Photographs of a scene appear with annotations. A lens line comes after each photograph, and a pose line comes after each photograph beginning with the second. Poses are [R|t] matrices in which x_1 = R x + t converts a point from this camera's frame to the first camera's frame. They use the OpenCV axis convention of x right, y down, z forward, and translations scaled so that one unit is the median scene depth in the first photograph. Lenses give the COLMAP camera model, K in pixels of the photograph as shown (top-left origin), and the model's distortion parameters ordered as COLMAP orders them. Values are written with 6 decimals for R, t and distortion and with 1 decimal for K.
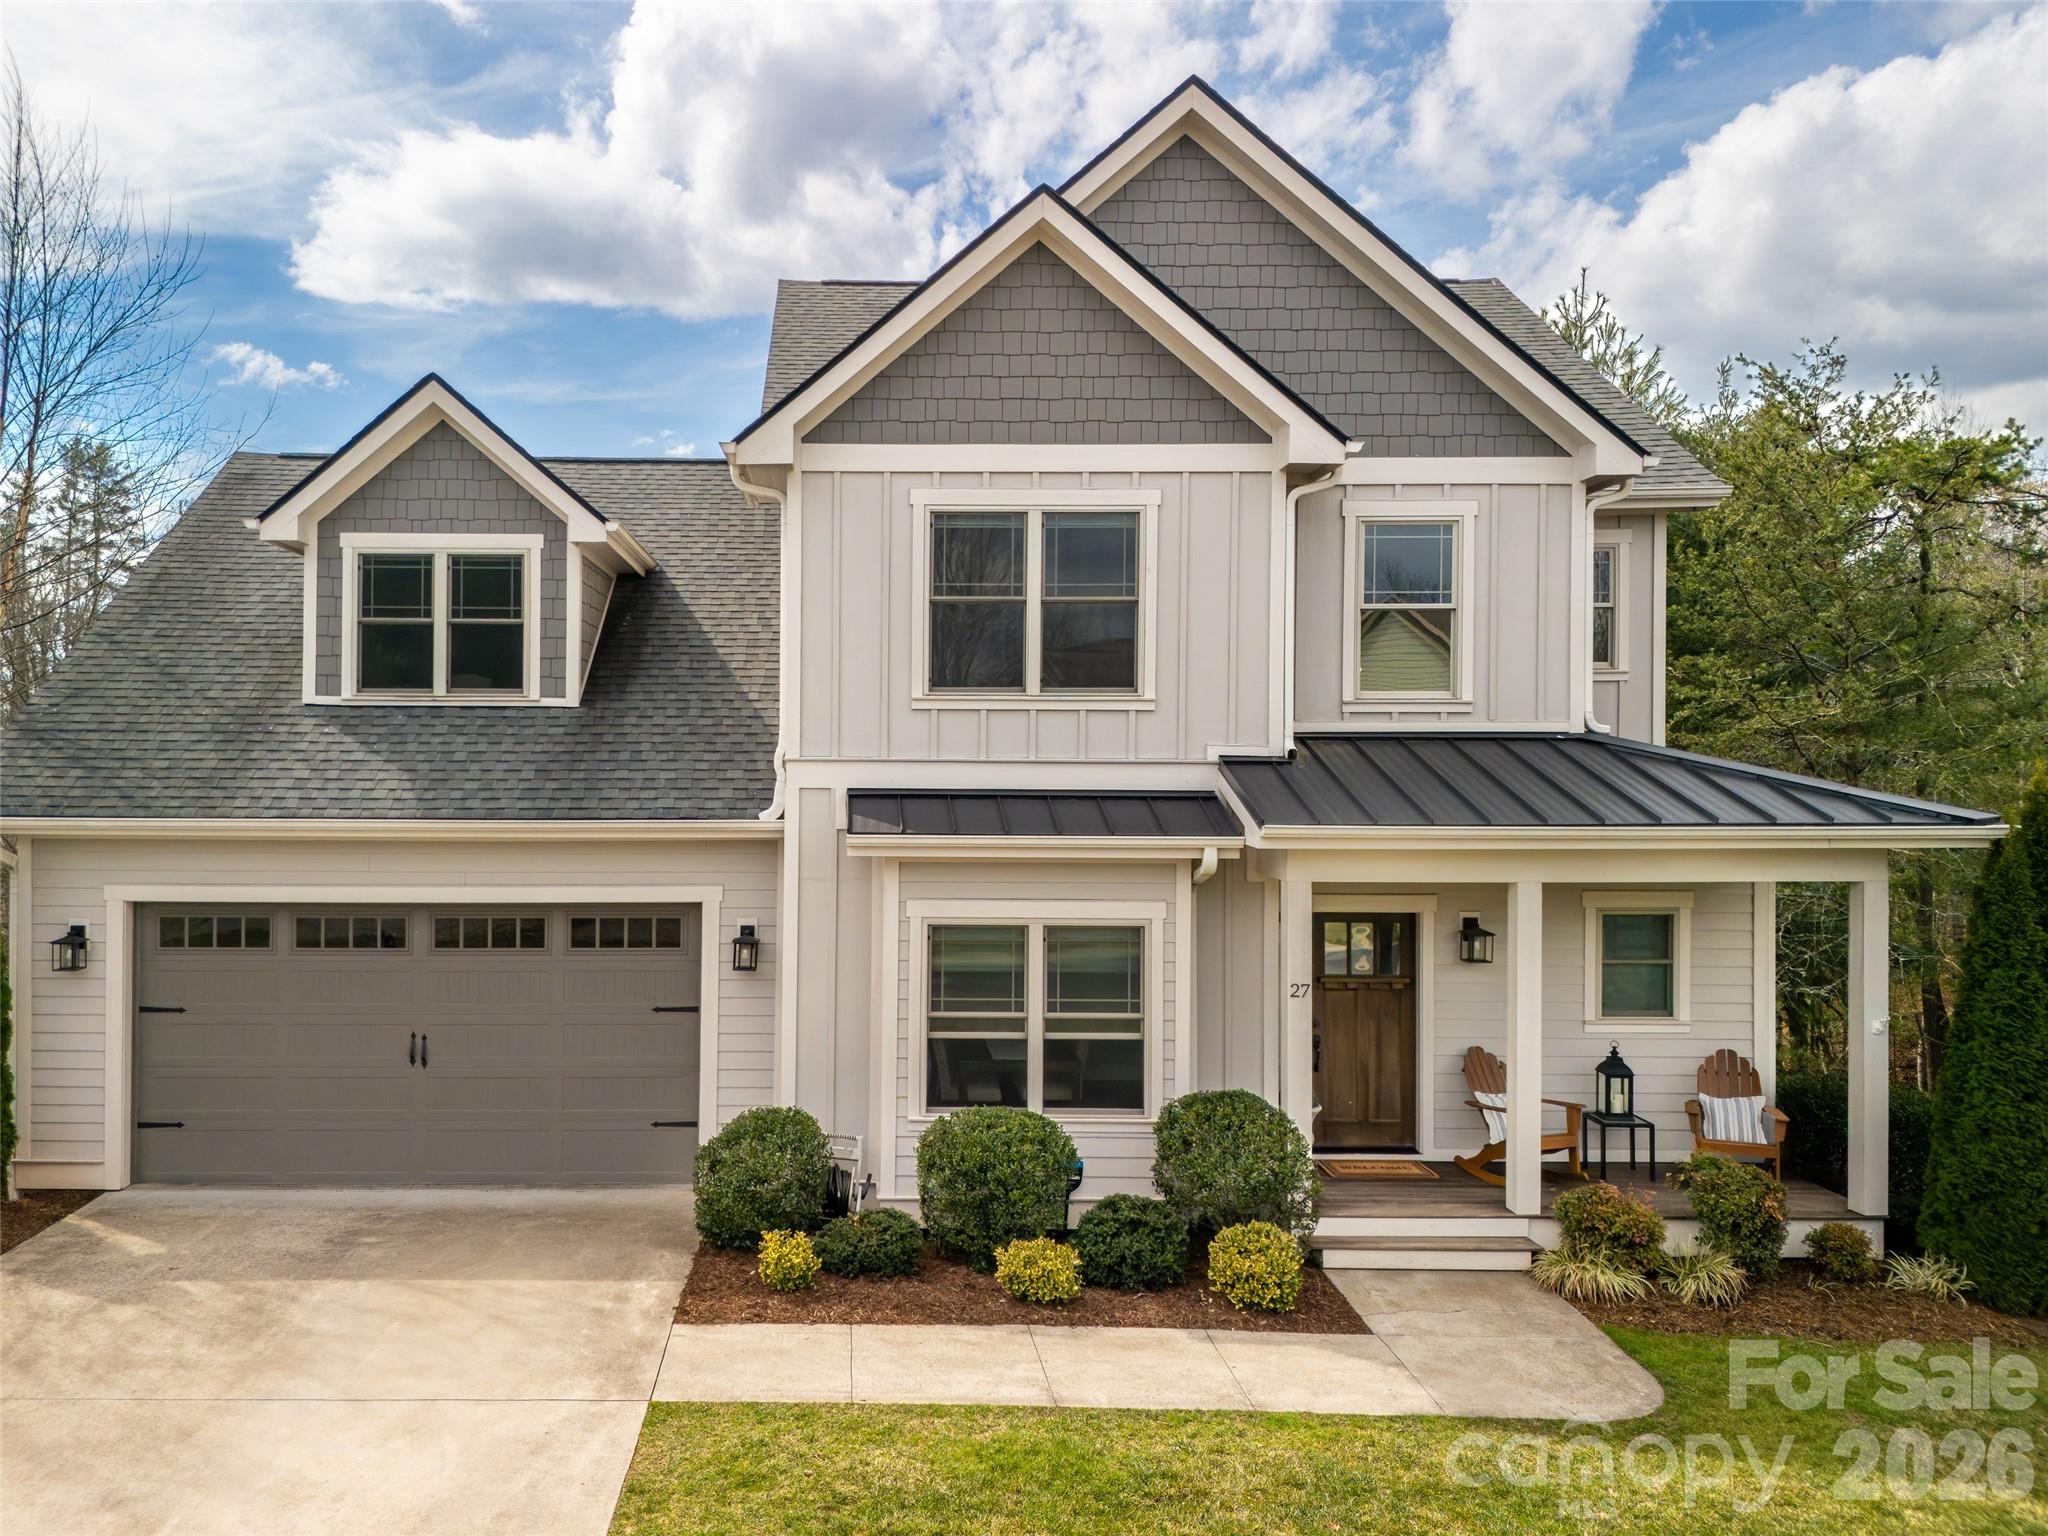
lens RADIAL K [[1598.4, 0, 906.6], [0, 1598.4, 783.2], [0, 0, 1]] dist [0.005972, -0.005278]
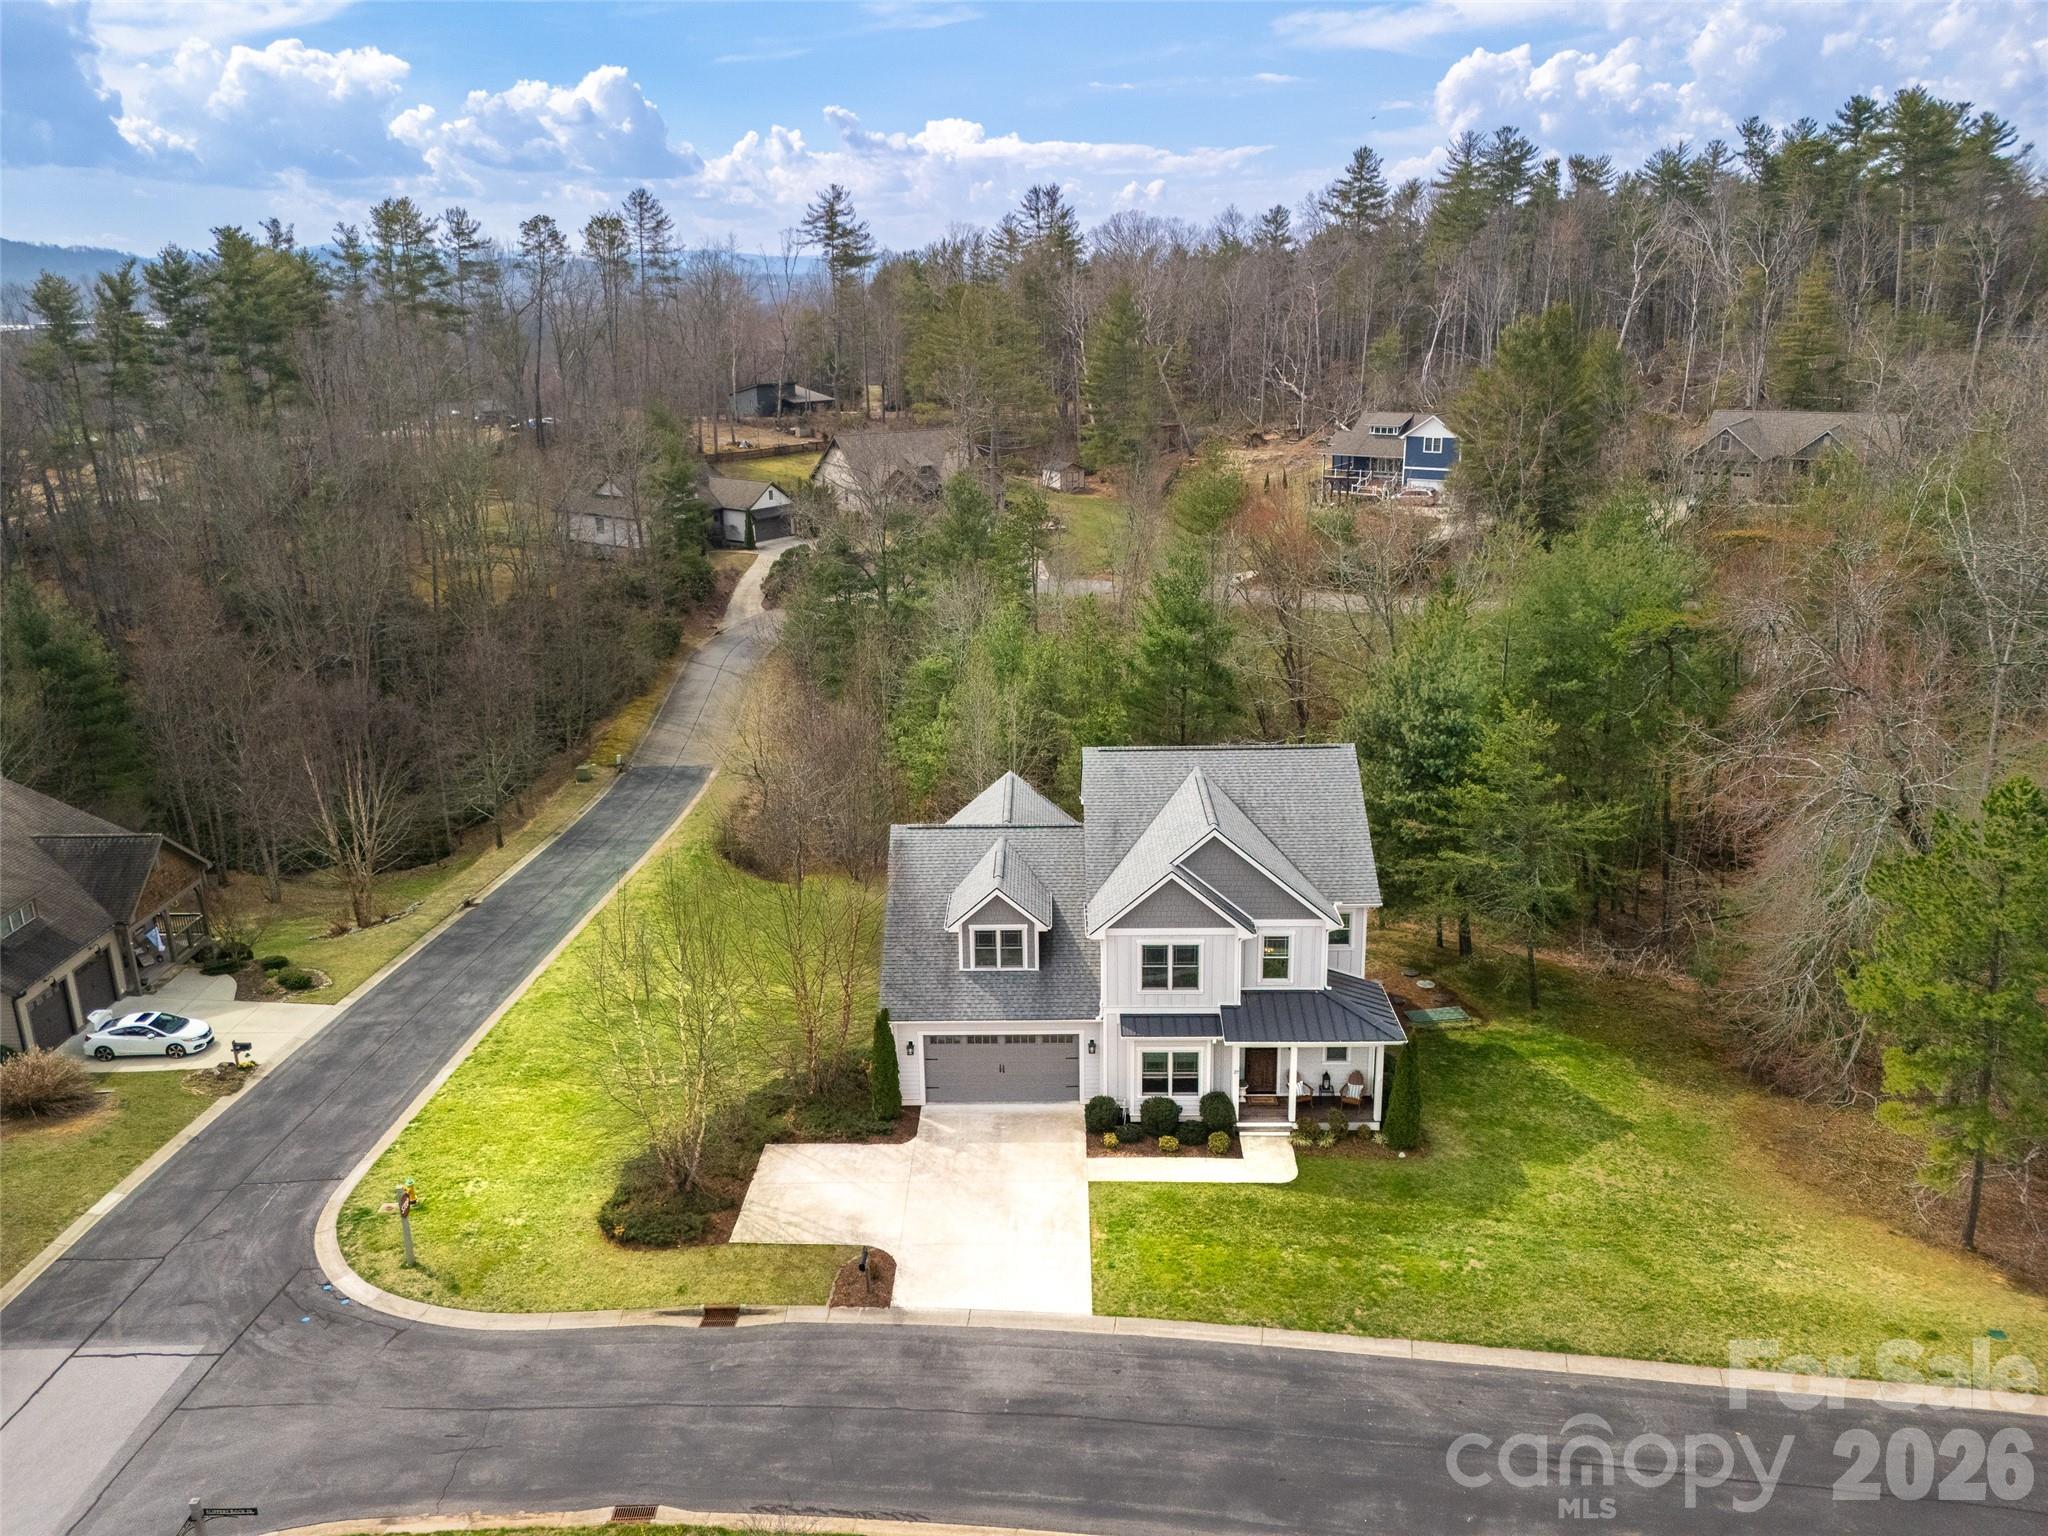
lens RADIAL K [[1598.4, 0, 1011.8], [0, 1598.4, 764.5], [0, 0, 1]] dist [0.005972, -0.005278]
pose [[0.999076, -0.012632, -0.041092, -0.130304], [0.024103, 0.956079, 0.292115, -1.659702], [0.035598, -0.292836, 0.955500, -2.427532]]
